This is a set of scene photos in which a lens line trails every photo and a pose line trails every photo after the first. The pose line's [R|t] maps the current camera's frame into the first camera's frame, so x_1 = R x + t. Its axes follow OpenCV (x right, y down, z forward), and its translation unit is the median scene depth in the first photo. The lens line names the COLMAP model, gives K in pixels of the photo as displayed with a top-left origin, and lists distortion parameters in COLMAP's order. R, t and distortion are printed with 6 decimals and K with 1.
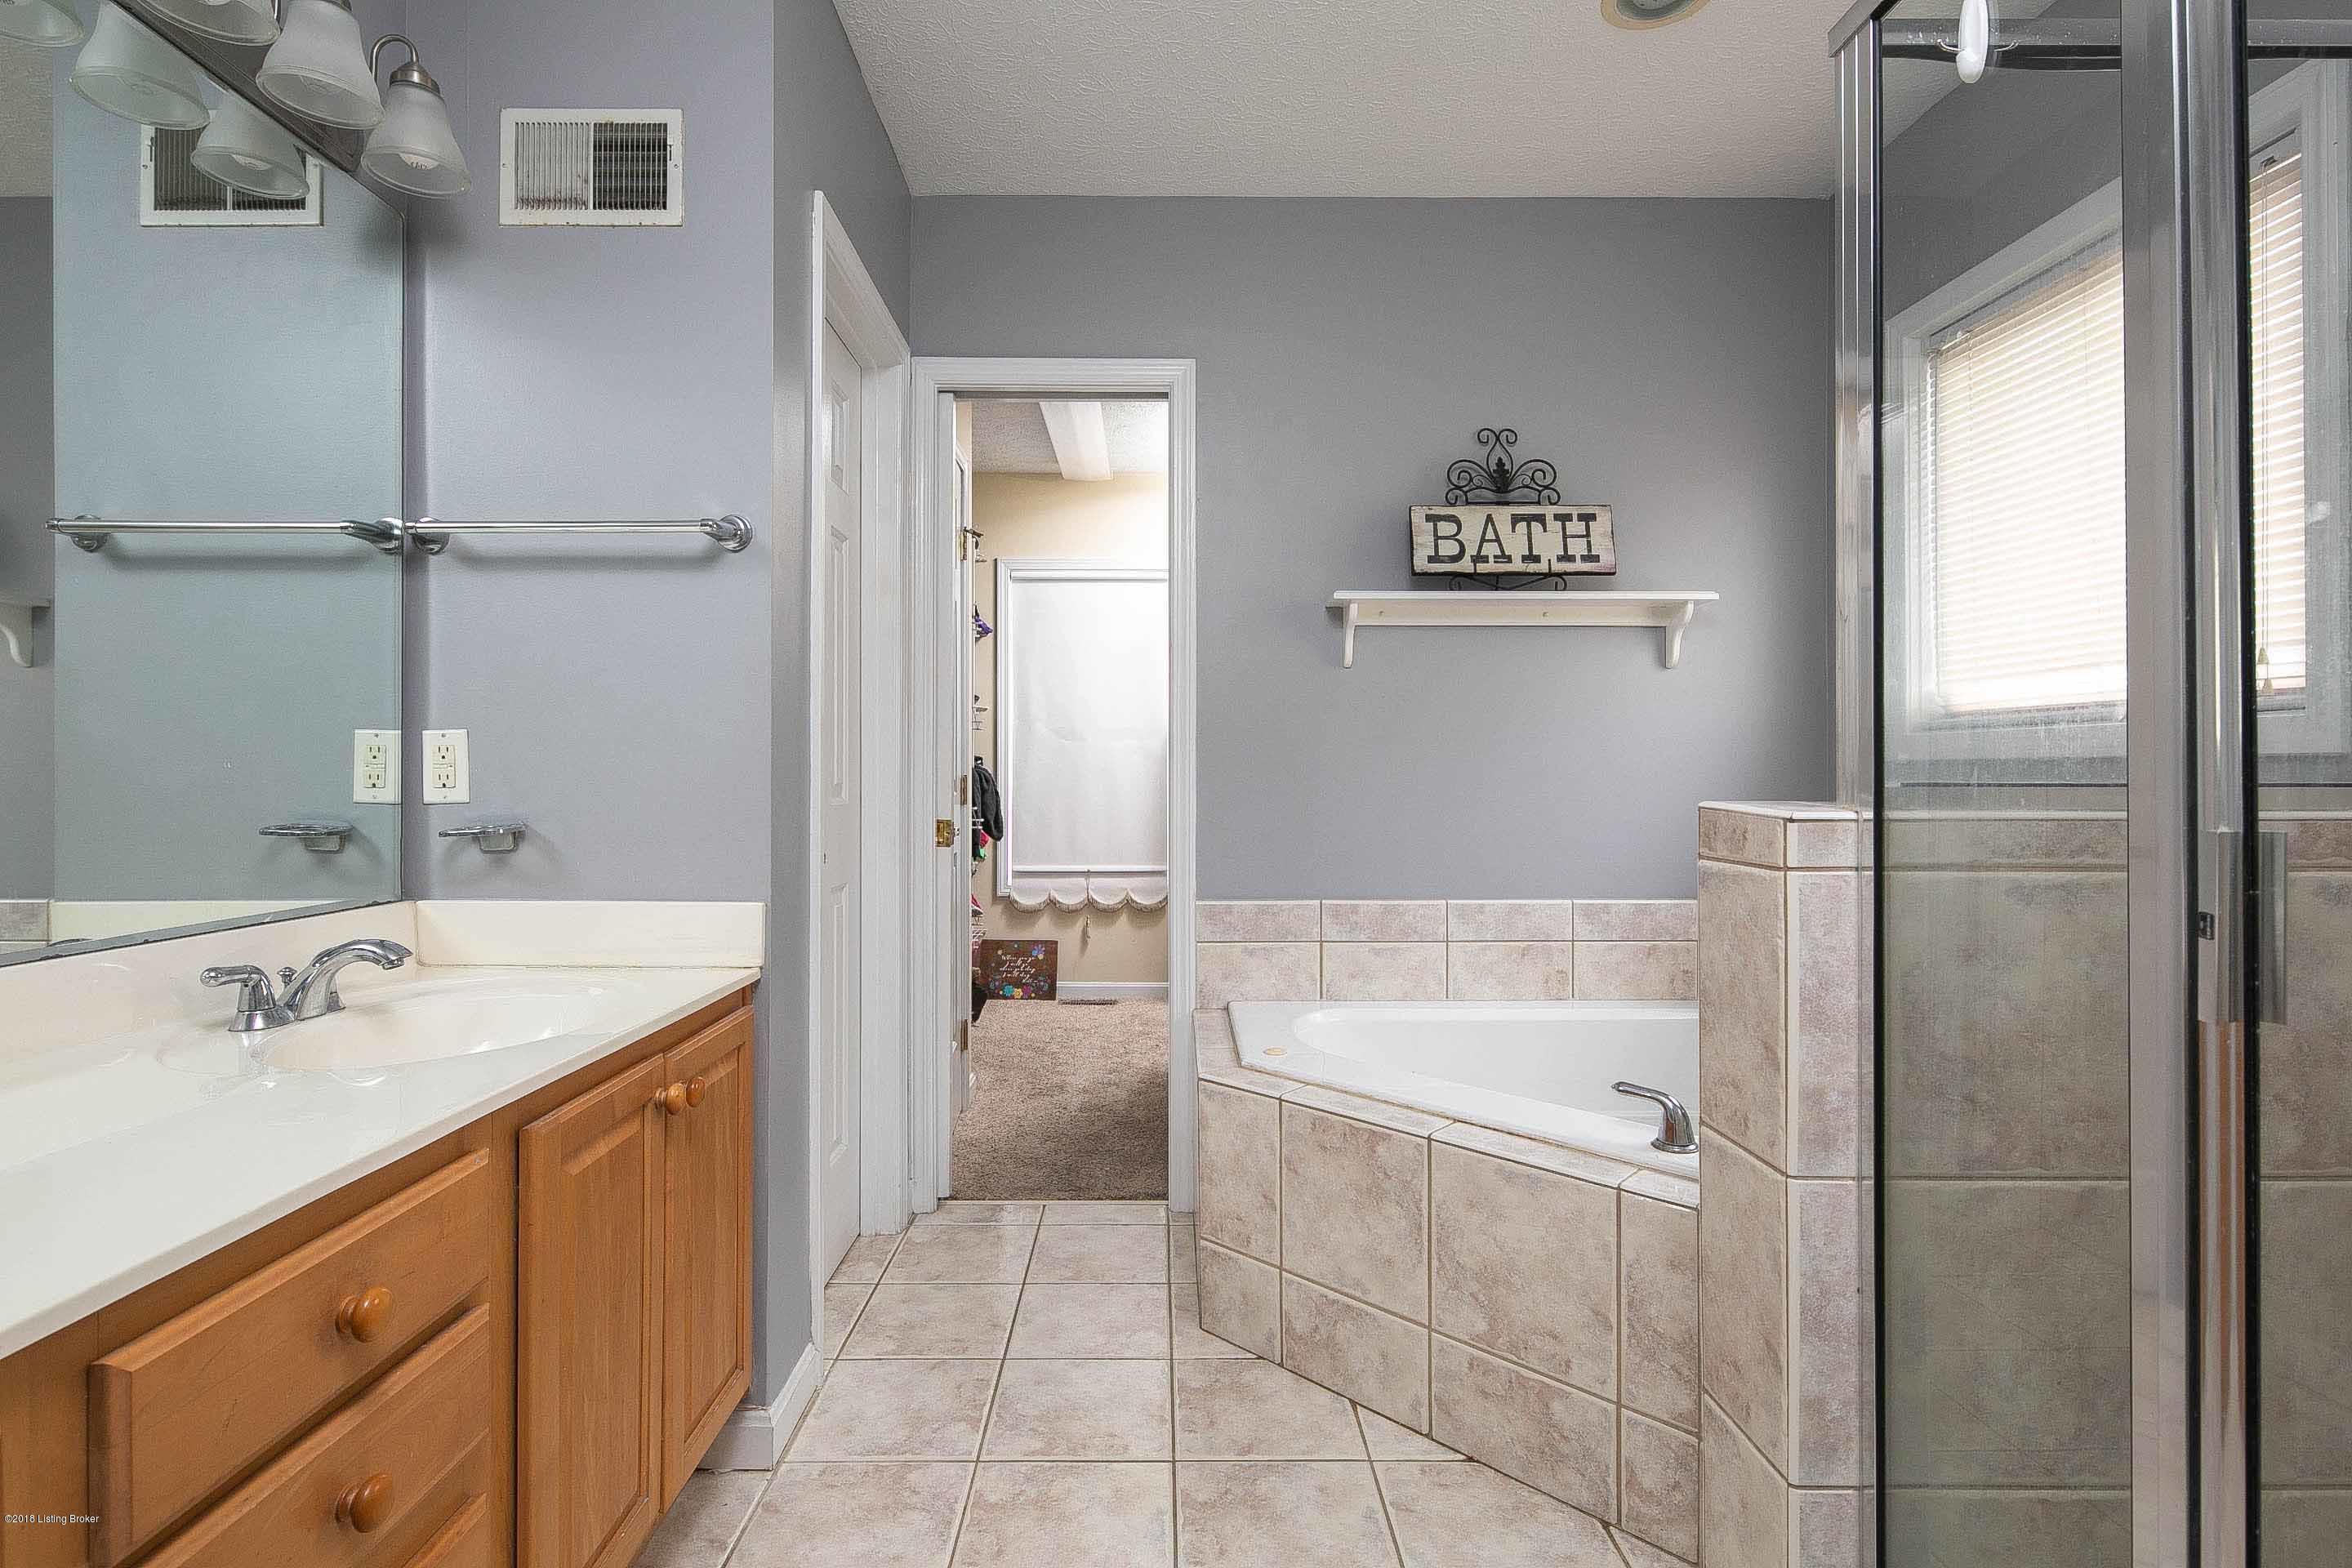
lens RADIAL K [[1139.4, 0, 1164.8], [0, 1139.4, 771.5], [0, 0, 1]] dist [0.007793, -0.007583]
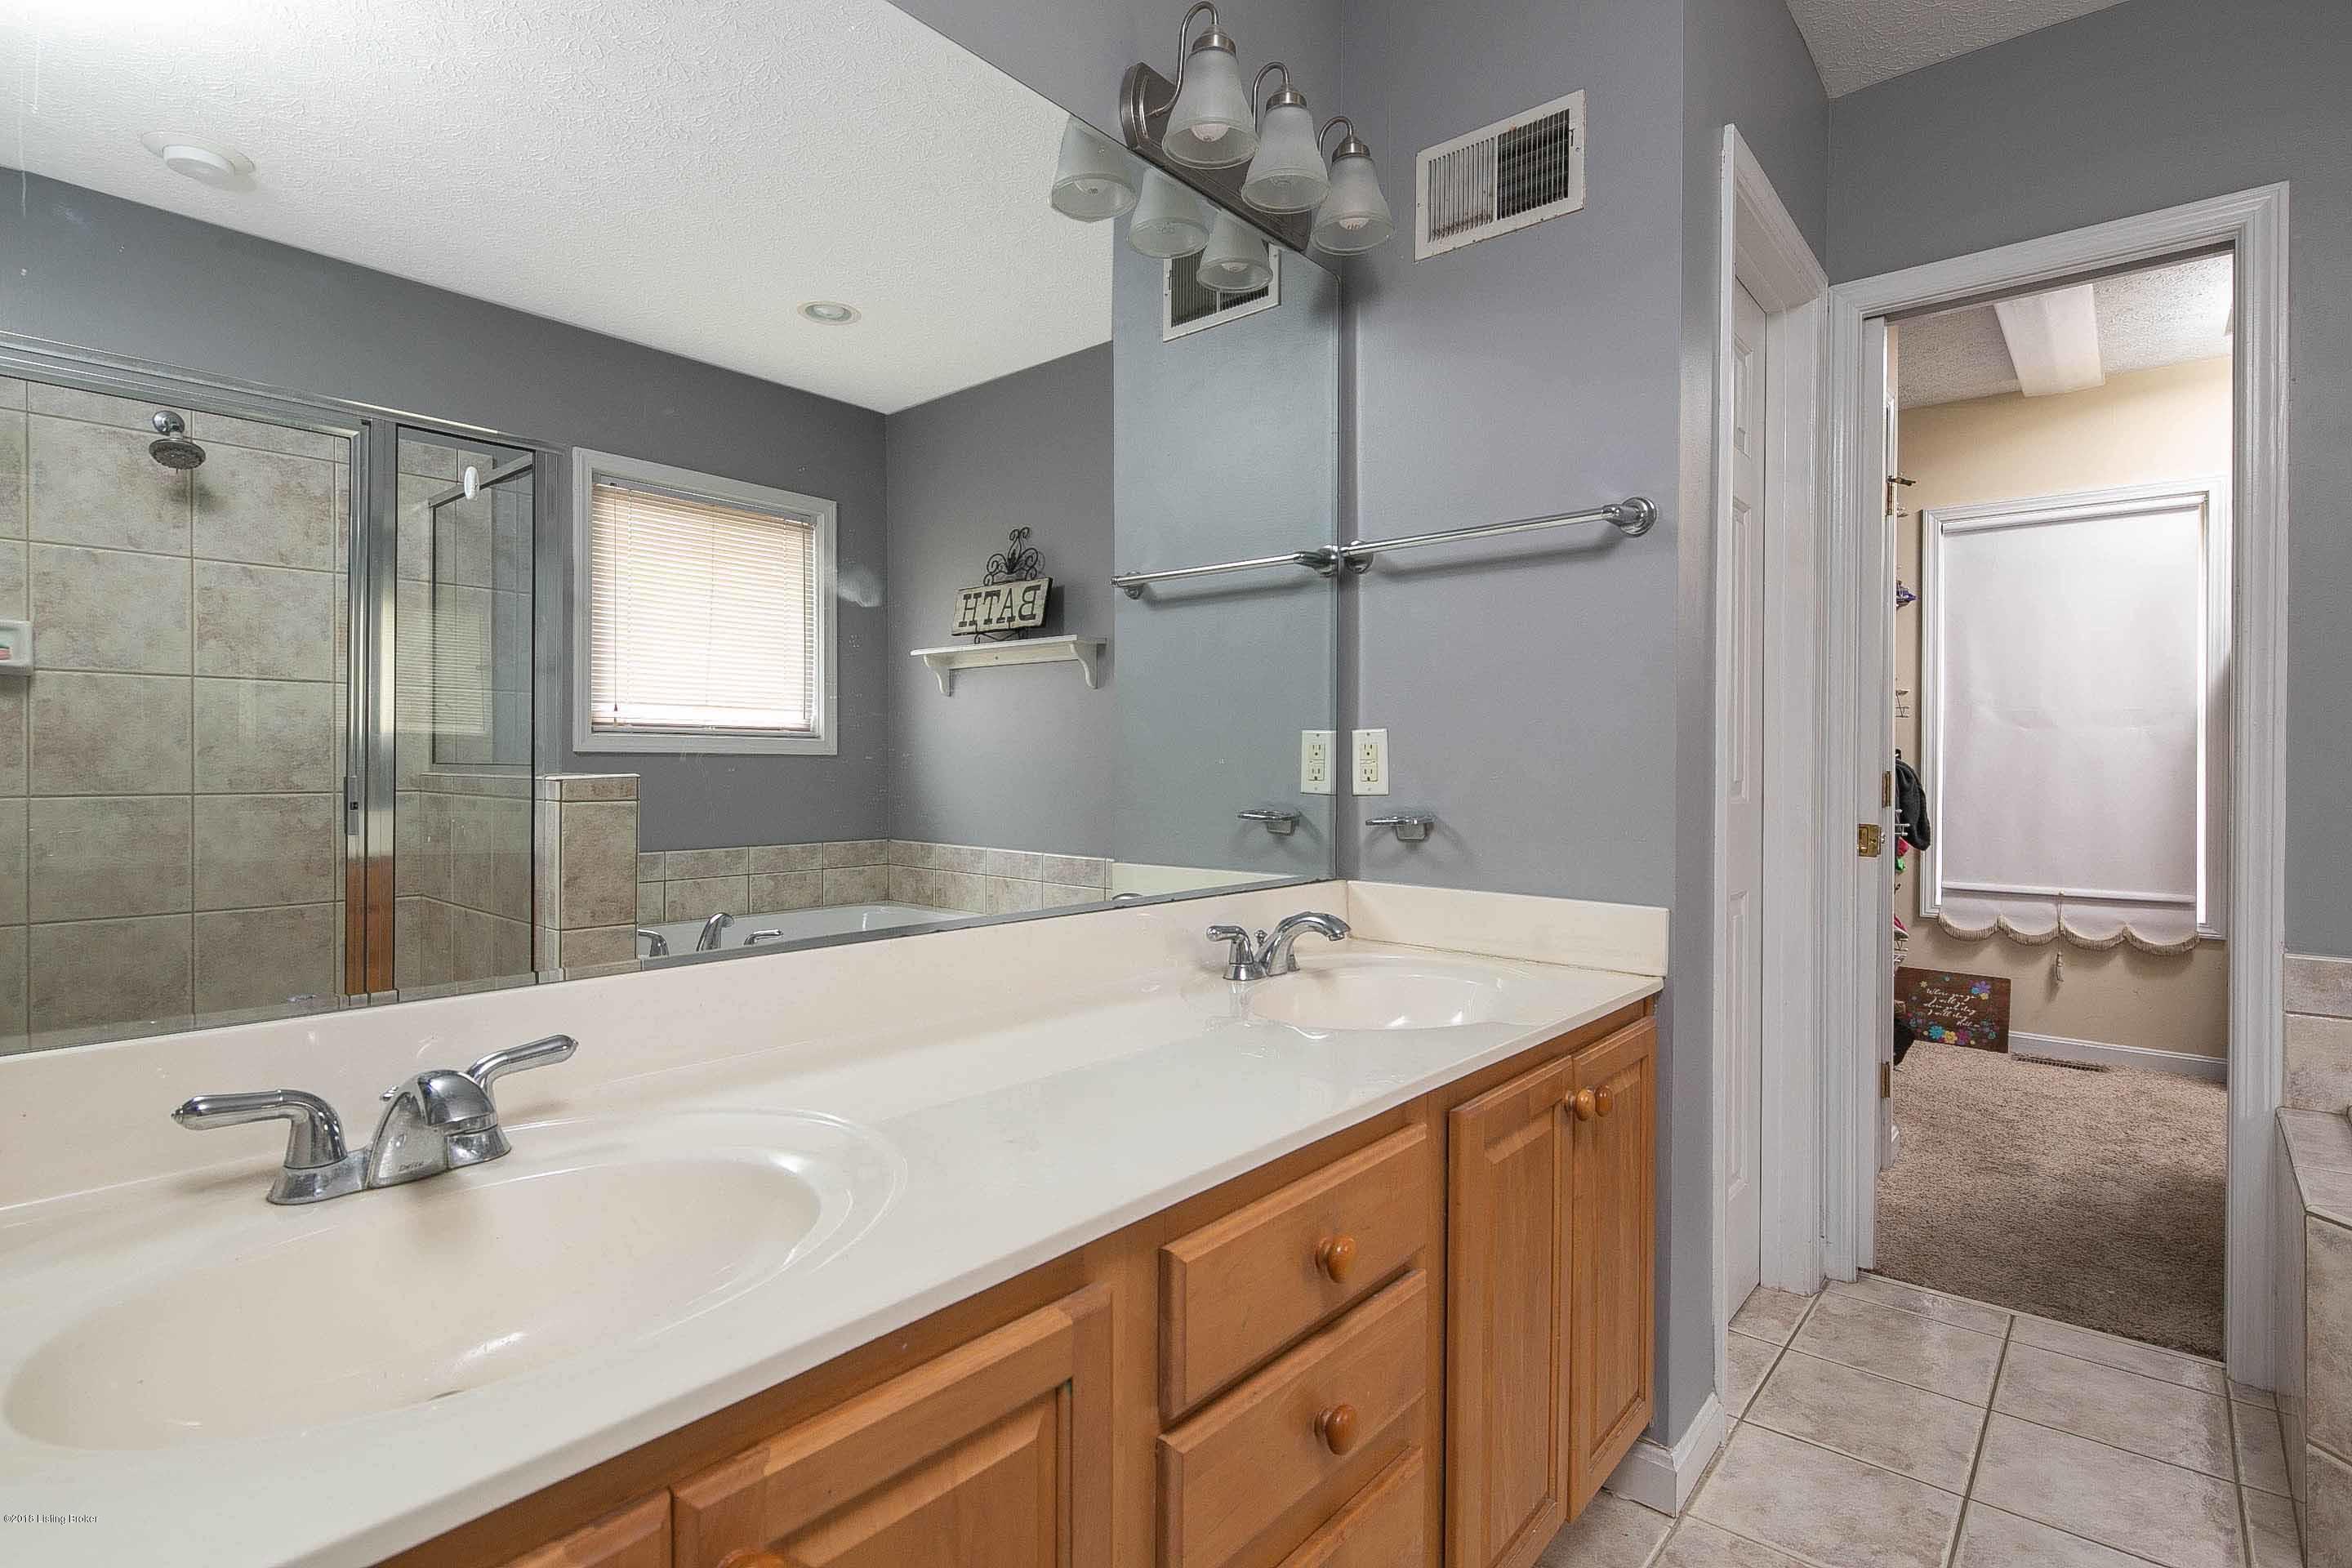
lens RADIAL K [[1139.4, 0, 1164.8], [0, 1139.4, 771.5], [0, 0, 1]] dist [0.007793, -0.007583]
pose [[0.755719, 0.006293, -0.654865, -0.042968], [-0.002392, 0.999974, 0.006849, -0.001983], [0.654891, -0.003610, 0.755715, 0.021580]]
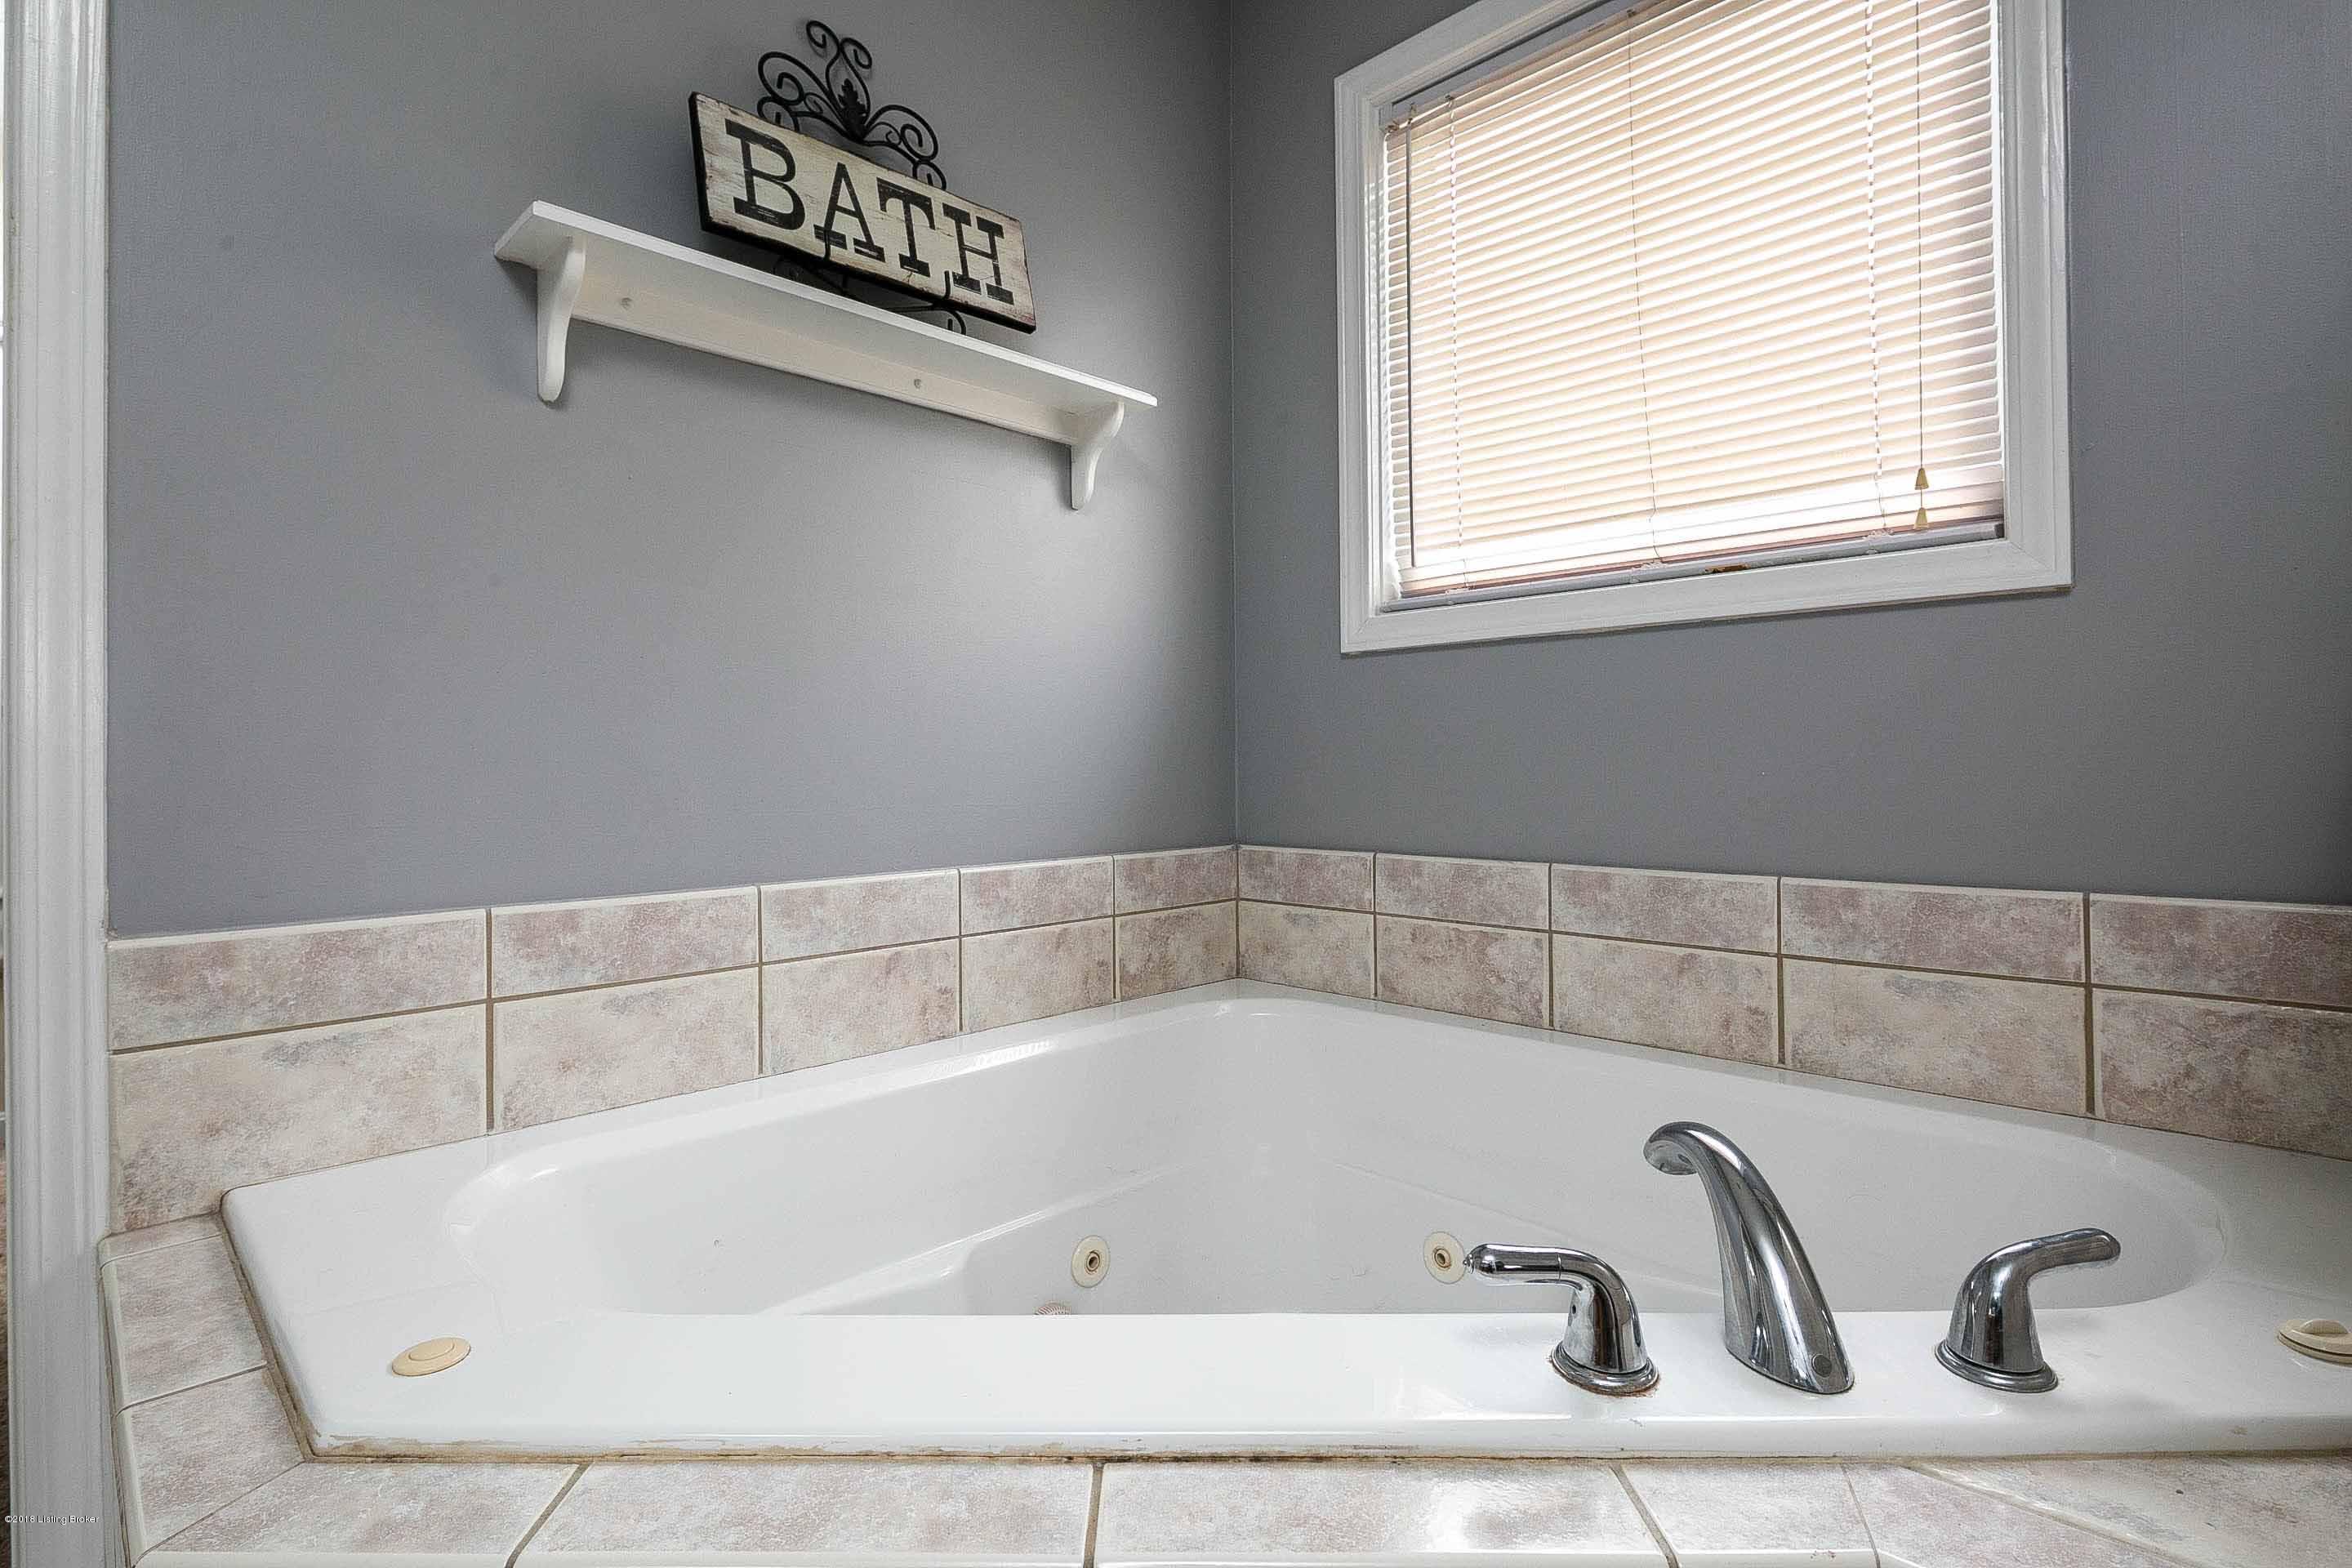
lens RADIAL K [[1151.6, 0, 1170.3], [0, 1151.6, 759.9], [0, 0, 1]] dist [-0.001864, -0.000517]
pose [[0.711373, -0.003677, 0.702805, 0.012911], [0.006614, 0.999977, -0.001462, 0.070201], [-0.702784, 0.005688, 0.711381, 0.602866]]
